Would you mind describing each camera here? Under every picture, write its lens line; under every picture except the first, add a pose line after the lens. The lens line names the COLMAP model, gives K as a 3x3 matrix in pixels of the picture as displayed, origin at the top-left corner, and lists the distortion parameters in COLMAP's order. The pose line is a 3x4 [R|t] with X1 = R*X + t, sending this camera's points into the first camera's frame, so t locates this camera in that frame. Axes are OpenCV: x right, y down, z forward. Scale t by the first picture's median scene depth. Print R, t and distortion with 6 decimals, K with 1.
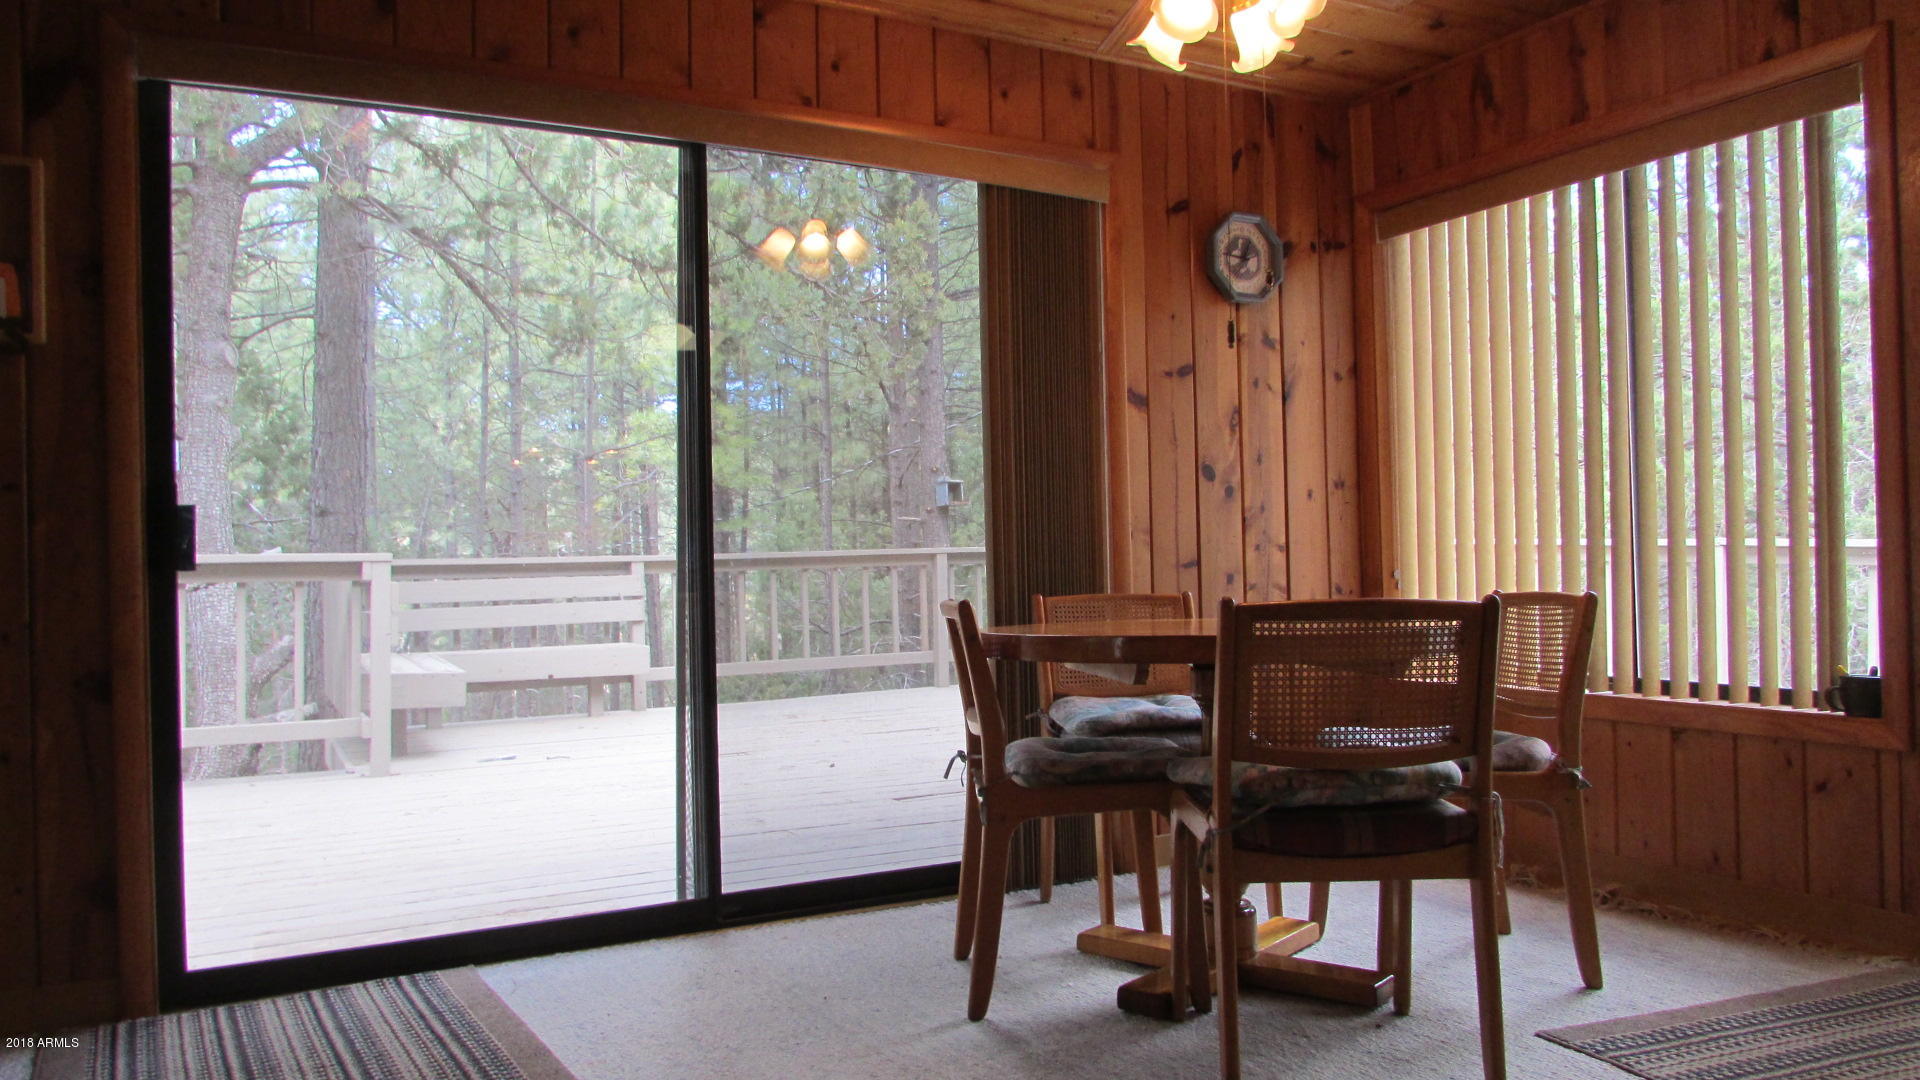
lens RADIAL K [[1384.1, 0, 967.4], [0, 1384.1, 533.7], [0, 0, 1]] dist [-0.022113, 0.010537]
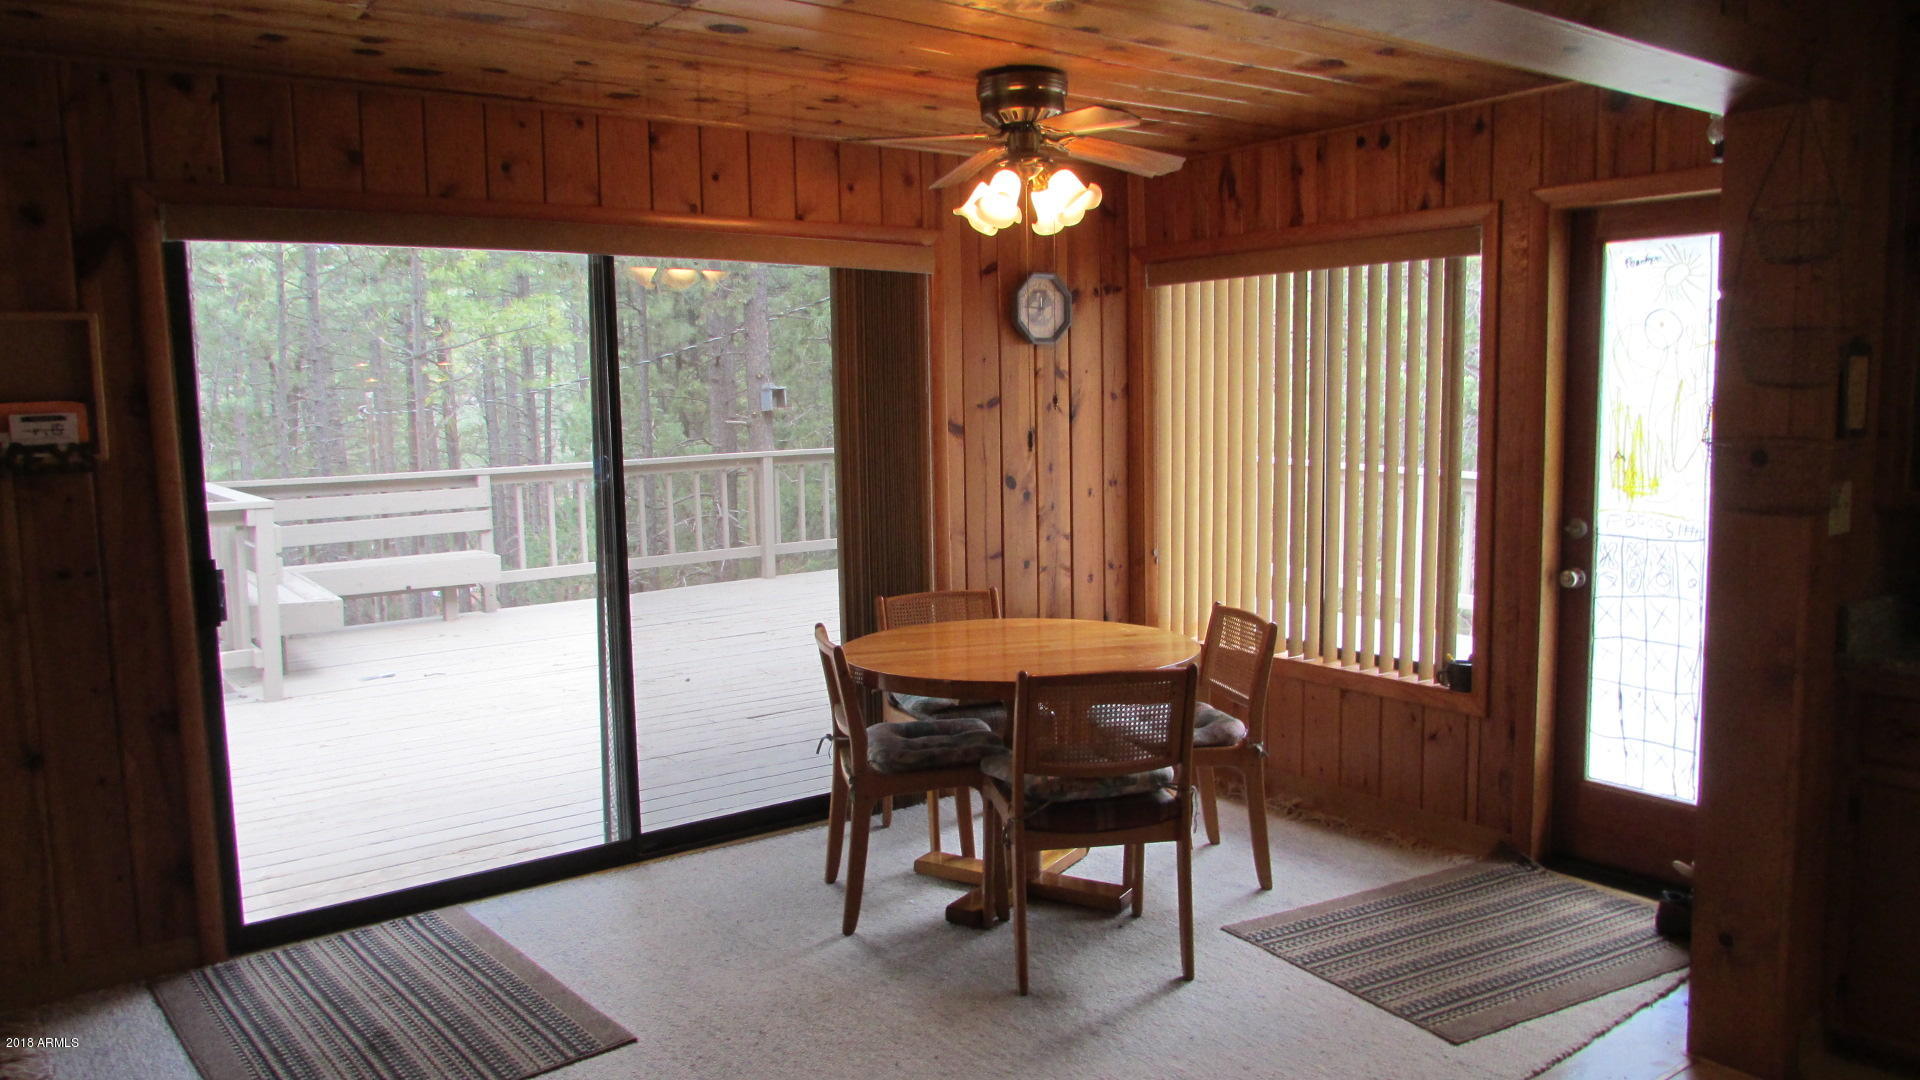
lens RADIAL K [[1384.1, 0, 967.7], [0, 1384.1, 535.4], [0, 0, 1]] dist [-0.022113, 0.010537]
pose [[0.989878, -0.011501, 0.141456, -0.053269], [-0.006156, 0.992294, 0.123755, -0.183929], [-0.141790, -0.123373, 0.982179, -0.292143]]
